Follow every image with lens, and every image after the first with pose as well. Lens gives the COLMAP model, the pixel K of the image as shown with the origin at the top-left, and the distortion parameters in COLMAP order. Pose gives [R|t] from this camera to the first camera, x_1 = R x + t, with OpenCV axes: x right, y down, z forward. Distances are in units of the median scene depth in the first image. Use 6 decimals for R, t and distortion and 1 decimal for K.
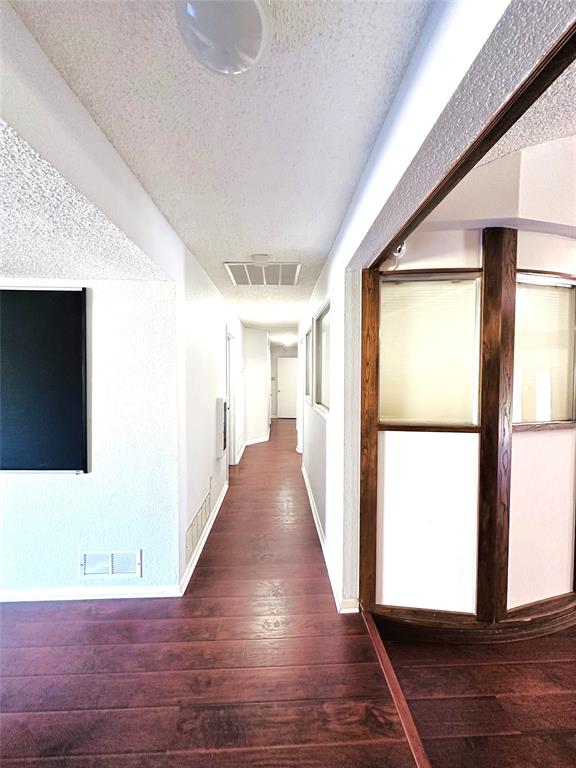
lens RADIAL K [[304.1, 0, 288.5], [0, 304.1, 383.4], [0, 0, 1]] dist [-0.001998, -0.001002]
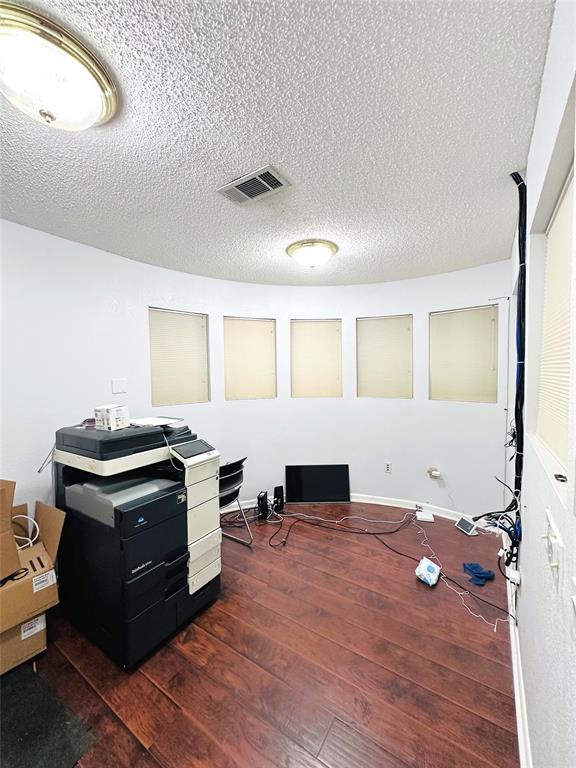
lens RADIAL K [[304.1, 0, 288.6], [0, 304.1, 383.9], [0, 0, 1]] dist [-0.001998, -0.001002]
pose [[-0.814173, -0.010362, 0.580529, -1.017195], [0.026594, 0.998126, 0.055112, -0.037018], [-0.580013, 0.060309, -0.812372, 1.863814]]
